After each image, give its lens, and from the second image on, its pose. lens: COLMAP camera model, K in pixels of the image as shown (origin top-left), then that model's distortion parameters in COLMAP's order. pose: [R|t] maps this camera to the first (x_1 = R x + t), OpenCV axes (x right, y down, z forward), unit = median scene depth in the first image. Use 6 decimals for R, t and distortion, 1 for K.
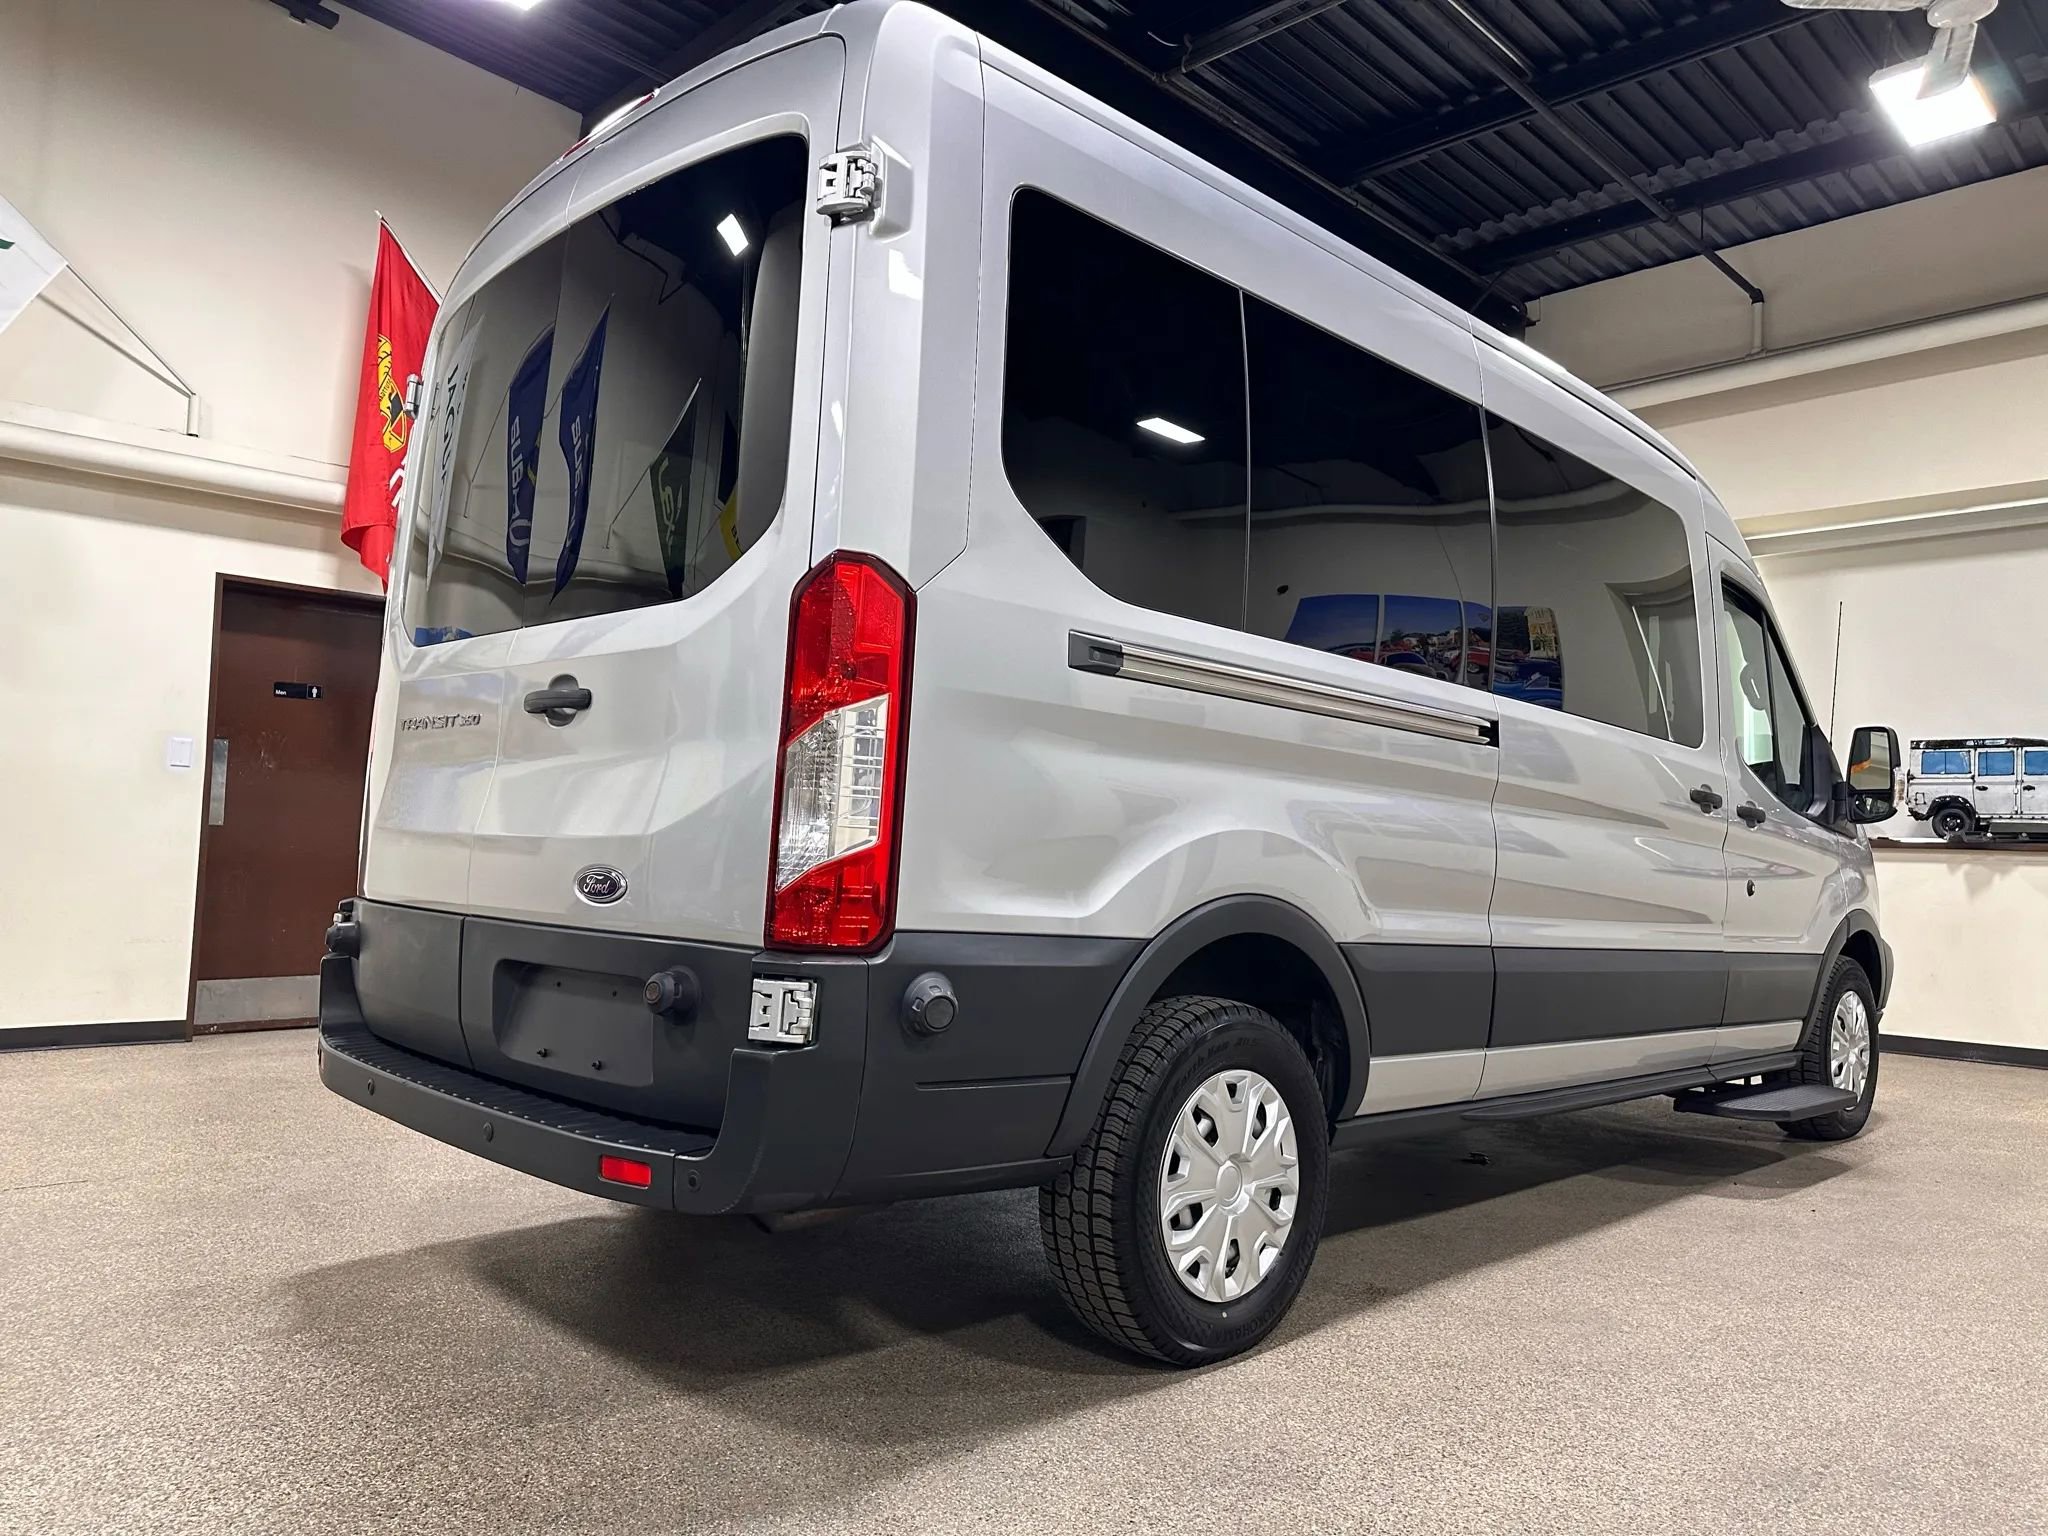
lens RADIAL K [[1462.4, 0, 1030.5], [0, 1462.4, 740.3], [0, 0, 1]] dist [0.056851, -0.052969]
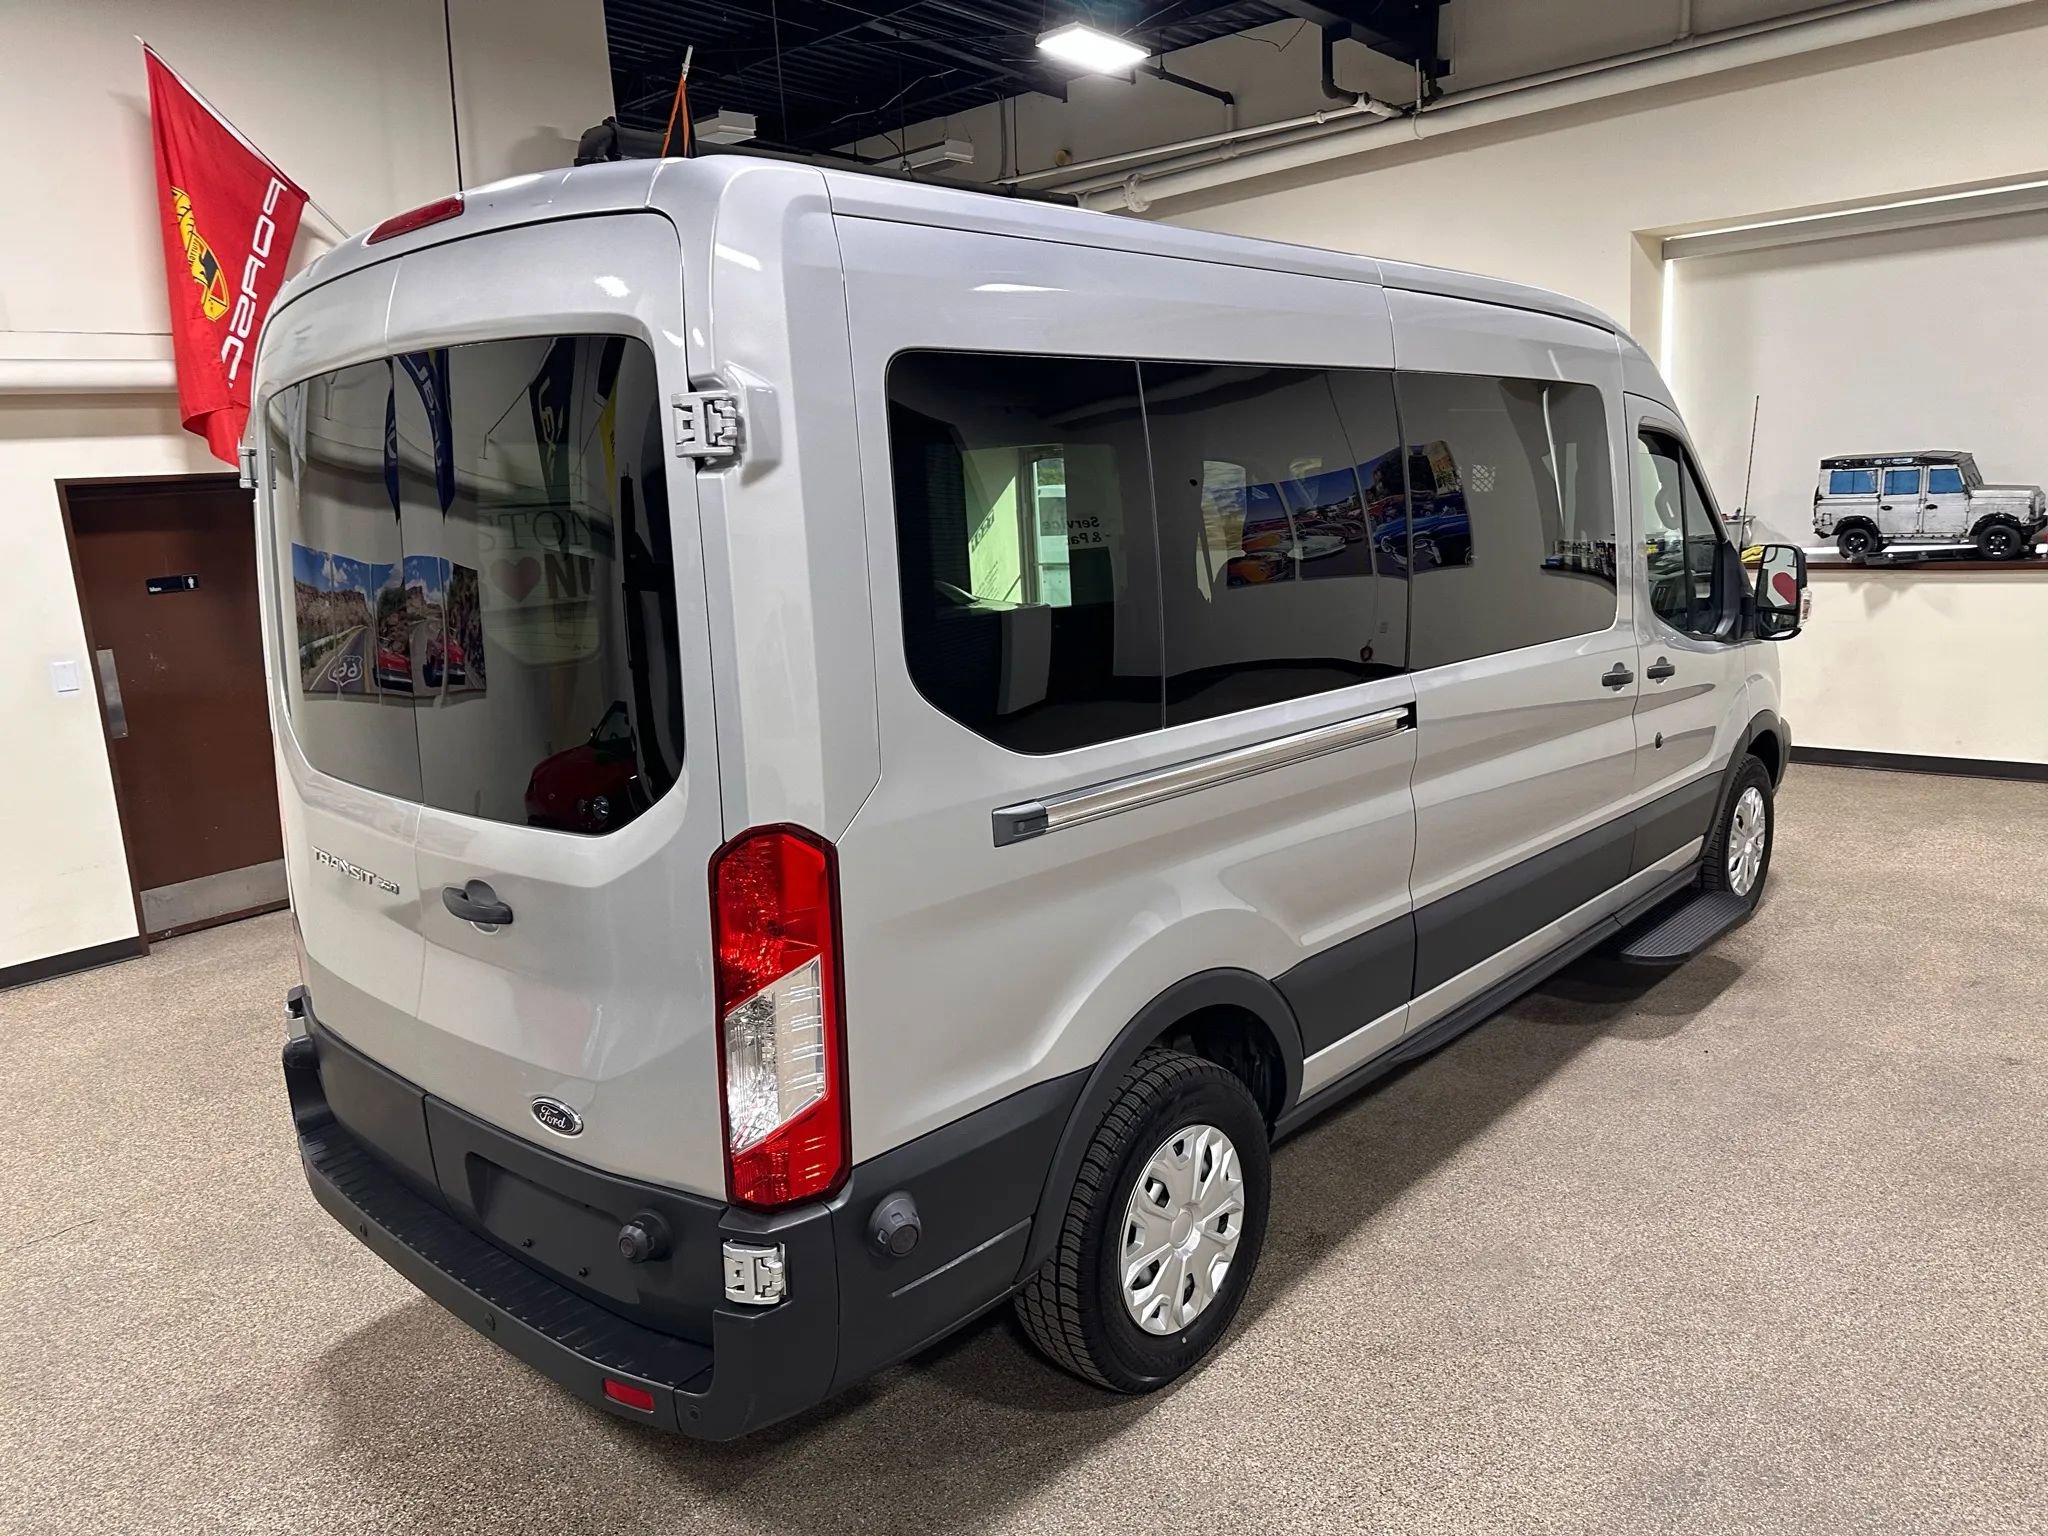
lens RADIAL K [[1462.4, 0, 1030.5], [0, 1462.4, 740.3], [0, 0, 1]] dist [0.056851, -0.052969]
pose [[0.994674, -0.095846, 0.037906, 0.017285], [0.083005, 0.962926, 0.256678, -0.322461], [-0.061102, -0.252165, 0.965753, 0.048813]]
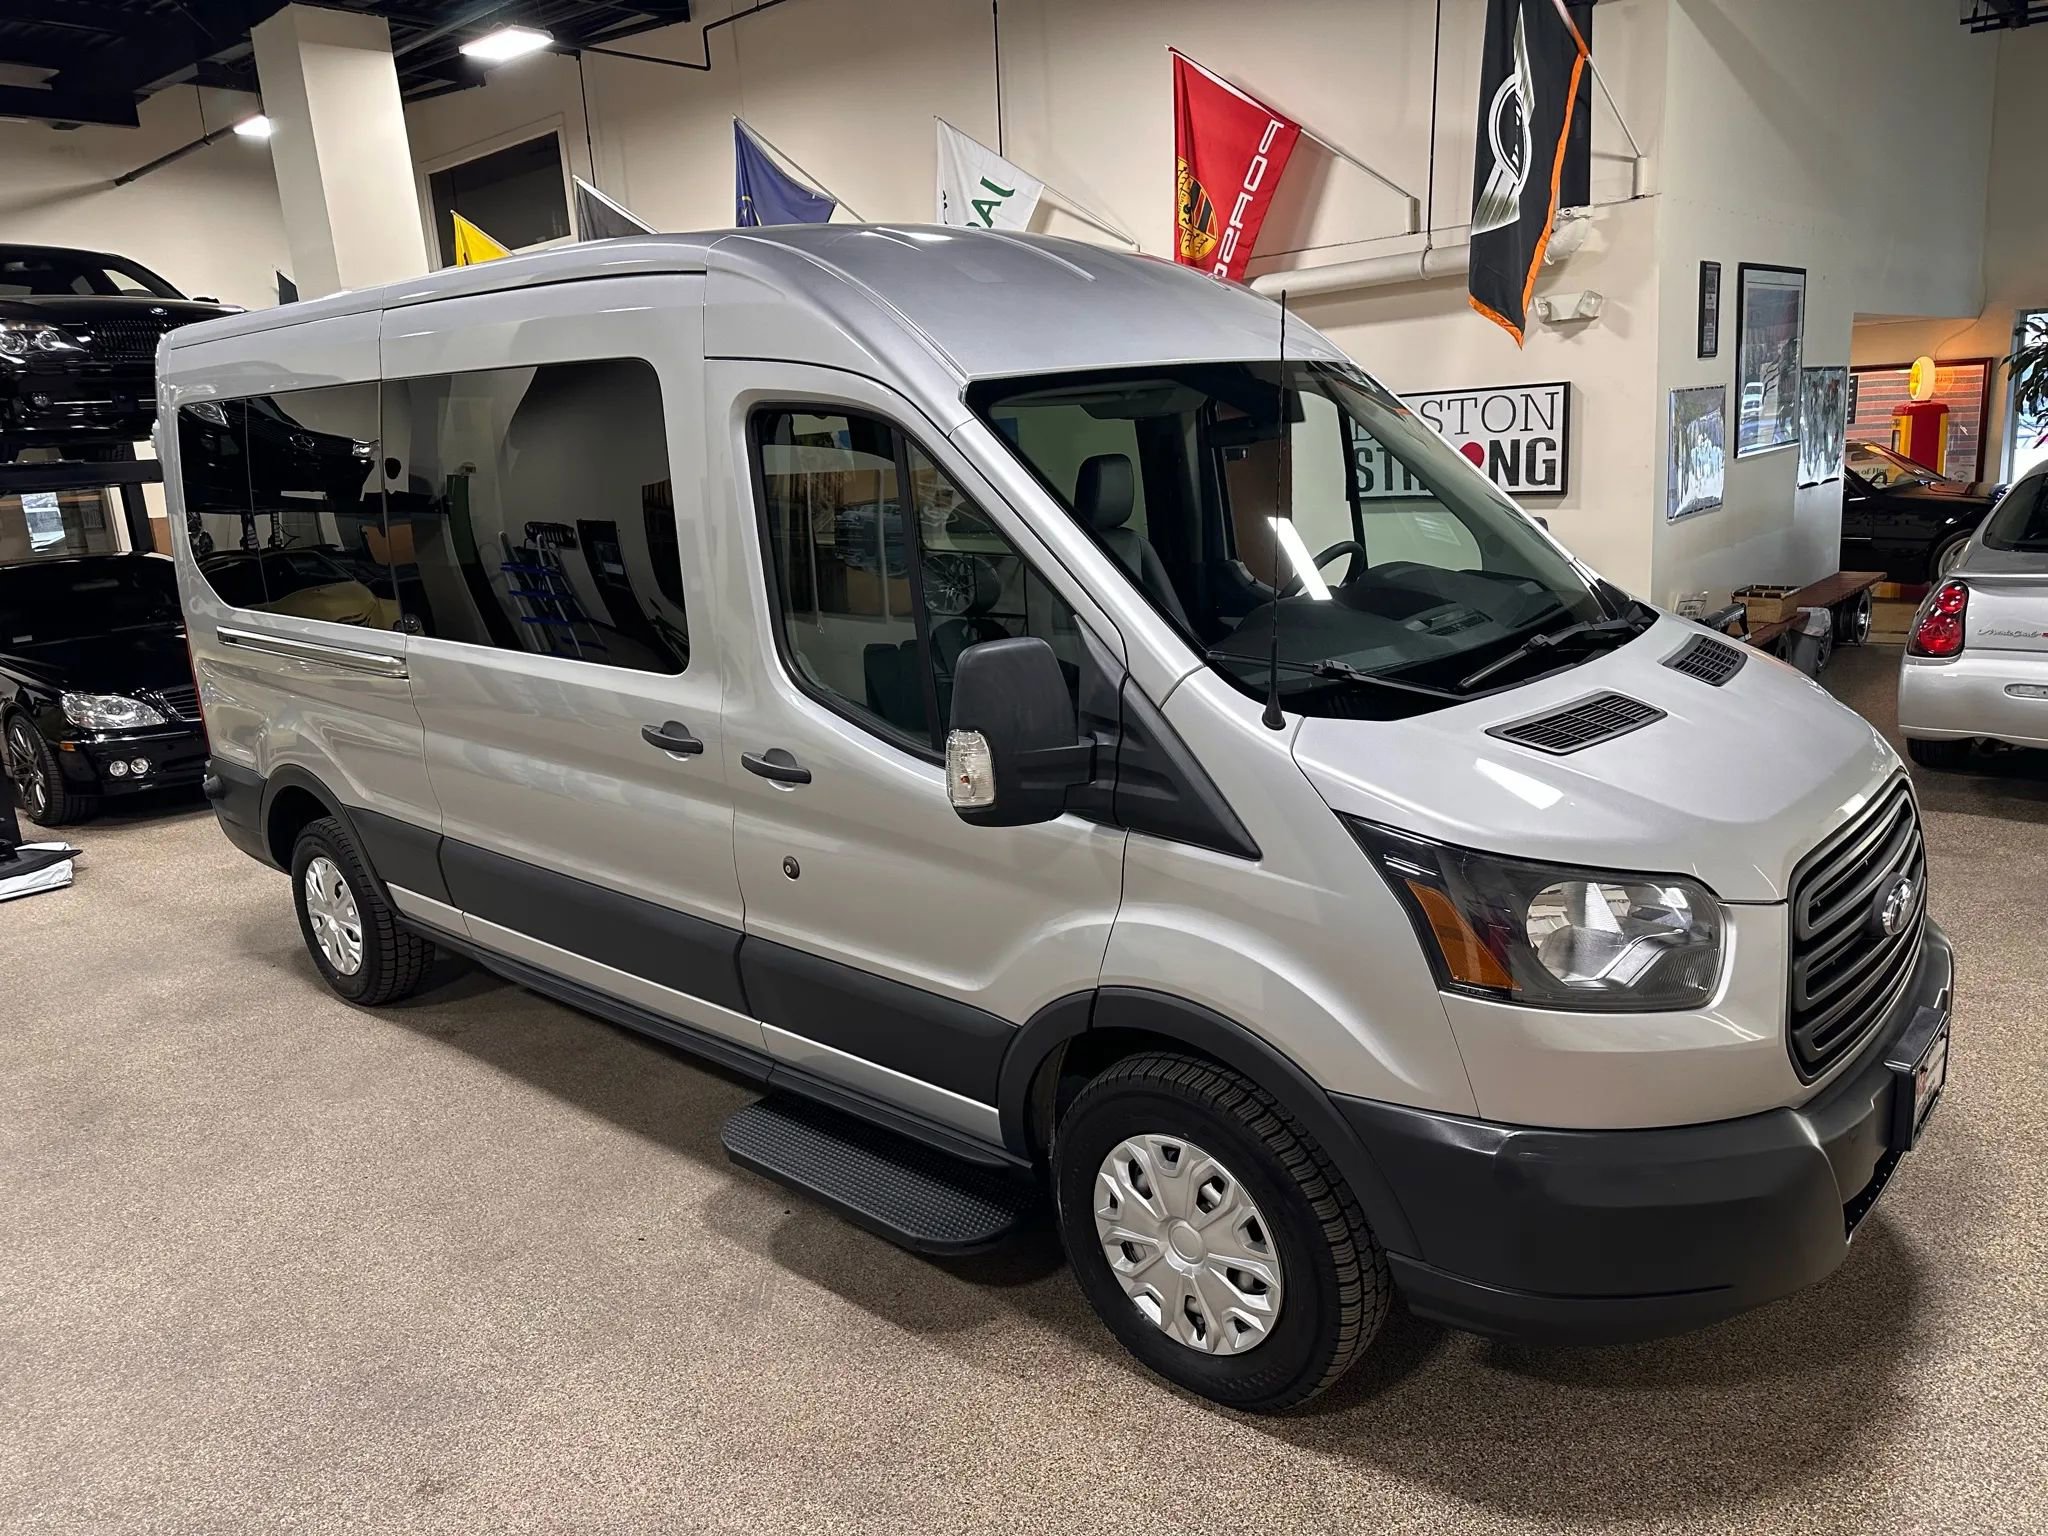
lens RADIAL K [[1455.9, 0, 1027.3], [0, 1455.9, 753.4], [0, 0, 1]] dist [0.006528, -0.012476]
pose [[0.055231, 0.184374, -0.981303, 1.852029], [0.148661, 0.970330, 0.190680, -0.108641], [0.987345, -0.156413, 0.026183, 1.751276]]
